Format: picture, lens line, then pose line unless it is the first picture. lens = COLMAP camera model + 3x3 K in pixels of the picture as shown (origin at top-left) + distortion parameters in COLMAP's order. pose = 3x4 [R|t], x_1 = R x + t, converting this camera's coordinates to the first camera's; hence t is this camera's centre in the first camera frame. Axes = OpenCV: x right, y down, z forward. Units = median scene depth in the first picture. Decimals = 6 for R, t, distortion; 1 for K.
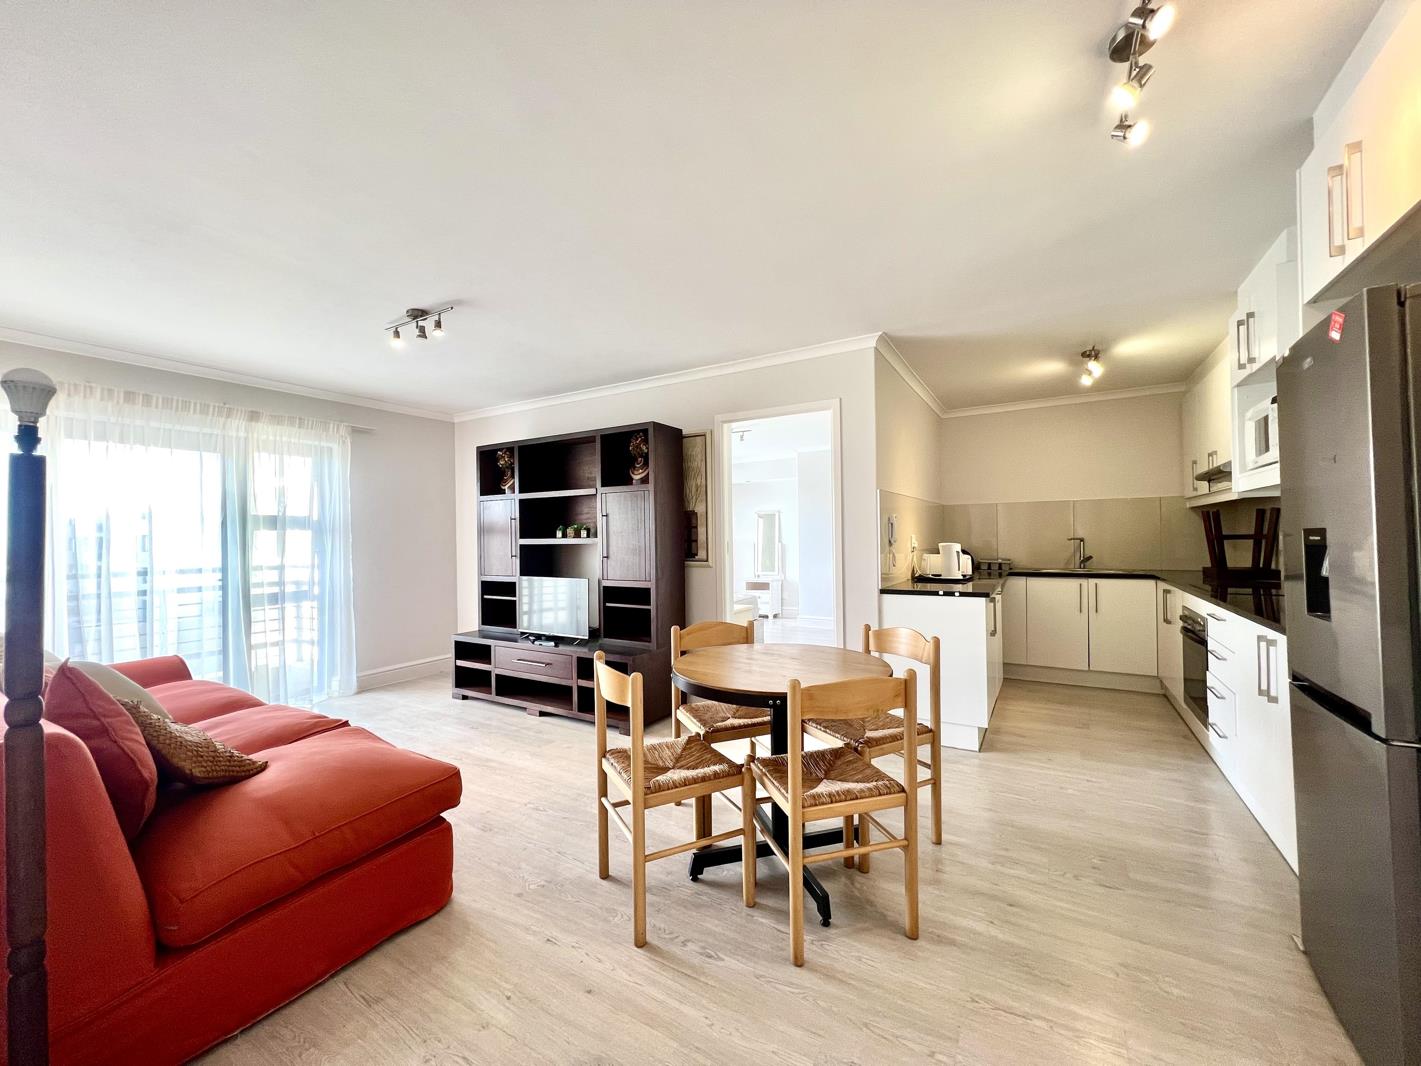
lens RADIAL K [[569.1, 0, 711.3], [0, 569.1, 534.1], [0, 0, 1]] dist [0.000342, -0.000108]
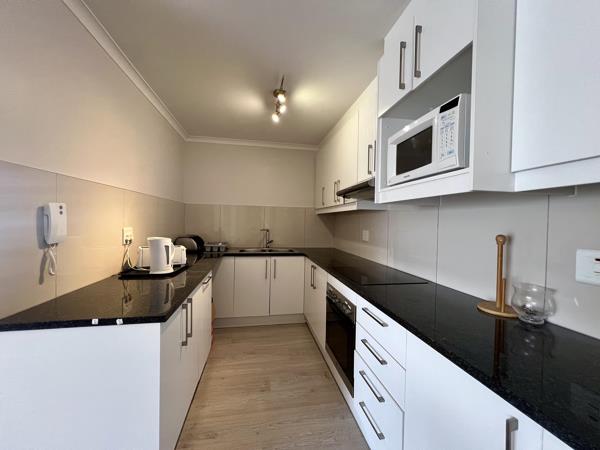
lens RADIAL K [[240.3, 0, 299.6], [0, 240.3, 224.4], [0, 0, 1]] dist [0.000342, -0.000108]
pose [[0.753122, 0.021030, 0.657545, 0.353801], [-0.033656, 0.999412, 0.006585, -0.020263], [-0.657019, -0.027090, 0.753387, 0.560275]]
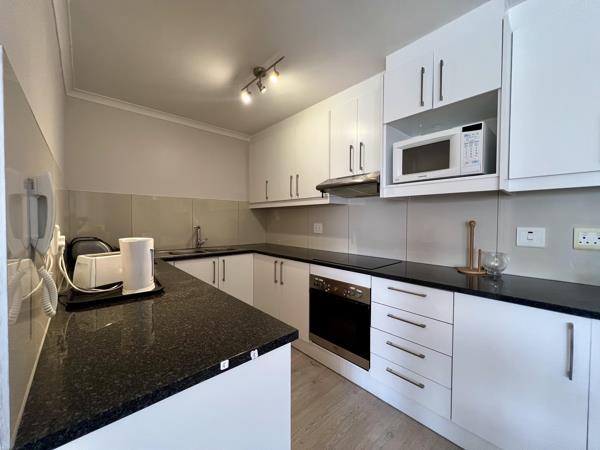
lens RADIAL K [[240.3, 0, 300.8], [0, 240.3, 225.2], [0, 0, 1]] dist [0.000342, -0.000108]
pose [[0.291286, -0.005110, 0.956622, 0.218500], [-0.013550, 0.999863, 0.009466, -0.005340], [-0.956540, -0.015719, 0.291177, 0.798136]]
